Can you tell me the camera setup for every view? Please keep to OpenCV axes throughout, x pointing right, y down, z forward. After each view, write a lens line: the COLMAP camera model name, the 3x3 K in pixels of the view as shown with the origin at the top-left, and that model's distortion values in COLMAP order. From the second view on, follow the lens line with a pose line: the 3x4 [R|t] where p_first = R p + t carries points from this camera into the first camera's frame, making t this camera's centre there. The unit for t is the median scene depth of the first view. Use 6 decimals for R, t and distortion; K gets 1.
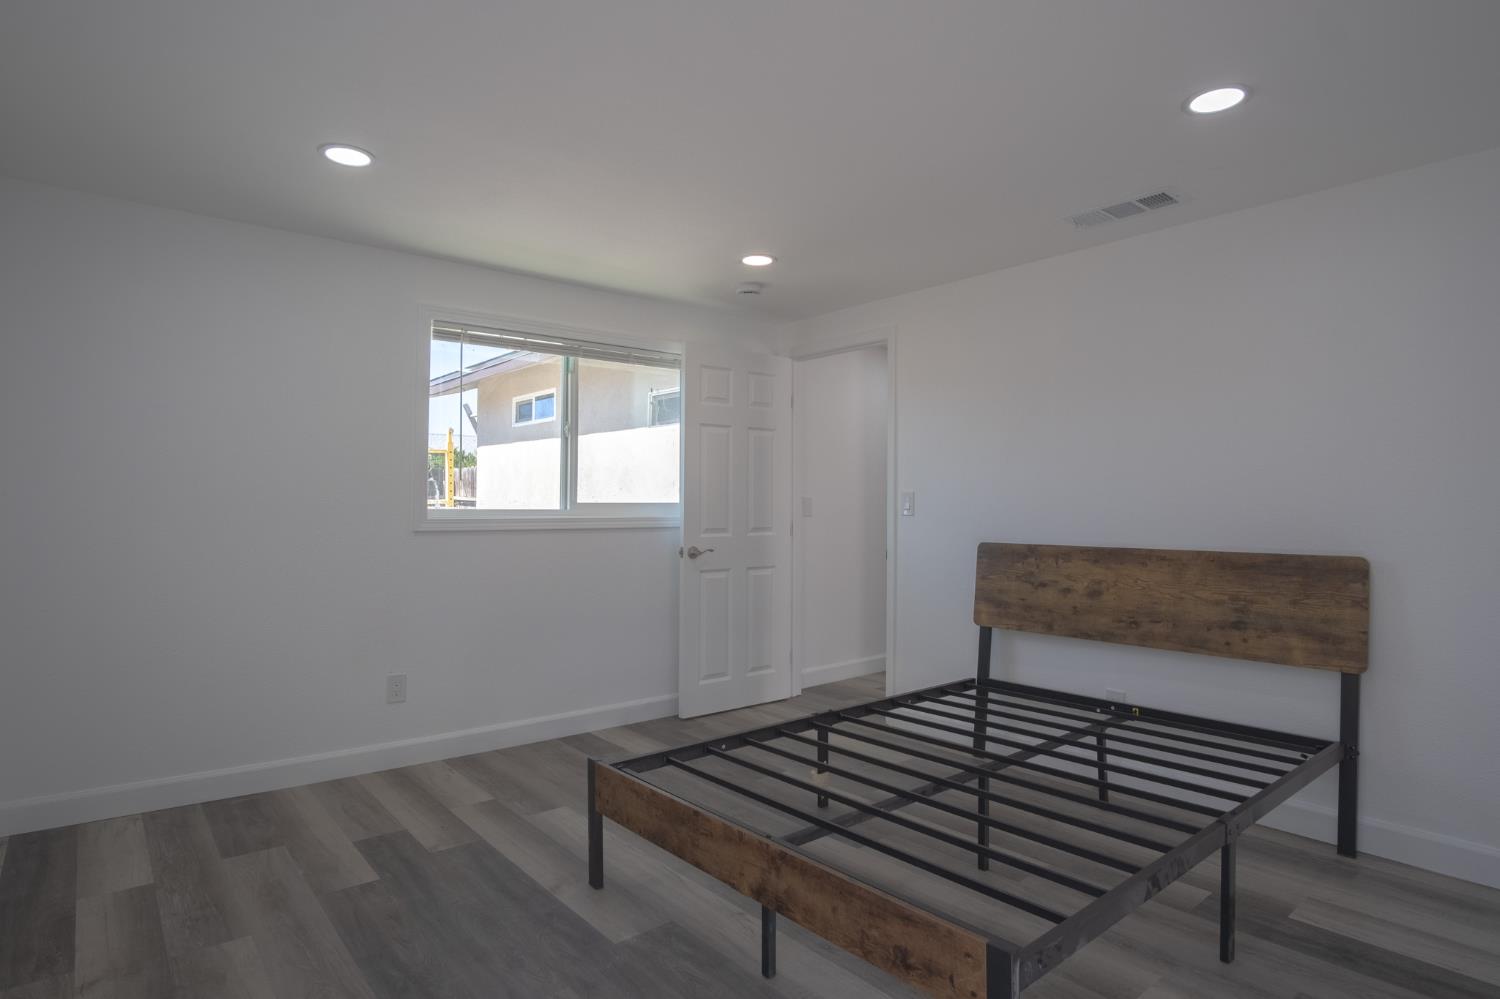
lens RADIAL K [[803.4, 0, 755.0], [0, 803.4, 498.5], [0, 0, 1]] dist [-0.033953, 0.009030]
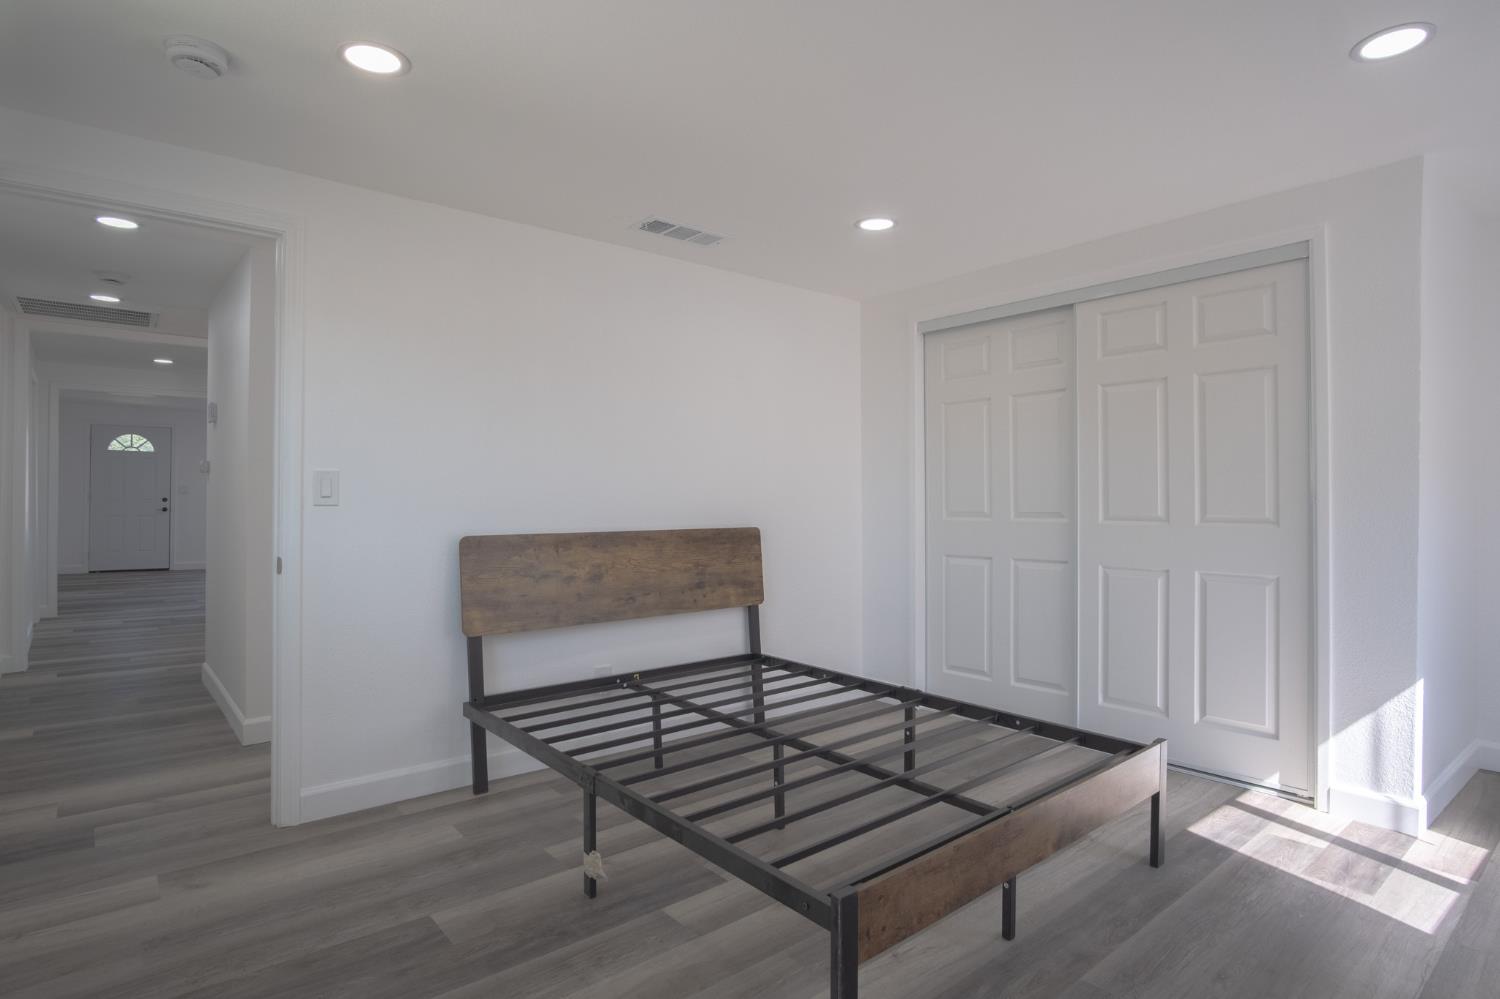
lens RADIAL K [[803.4, 0, 762.9], [0, 803.4, 495.1], [0, 0, 1]] dist [-0.033953, 0.009030]
pose [[-0.008602, 0.000421, 0.999963, -0.638255], [-0.011900, 0.999929, -0.000524, 0.011234], [-0.999892, -0.011904, -0.008596, 0.830285]]
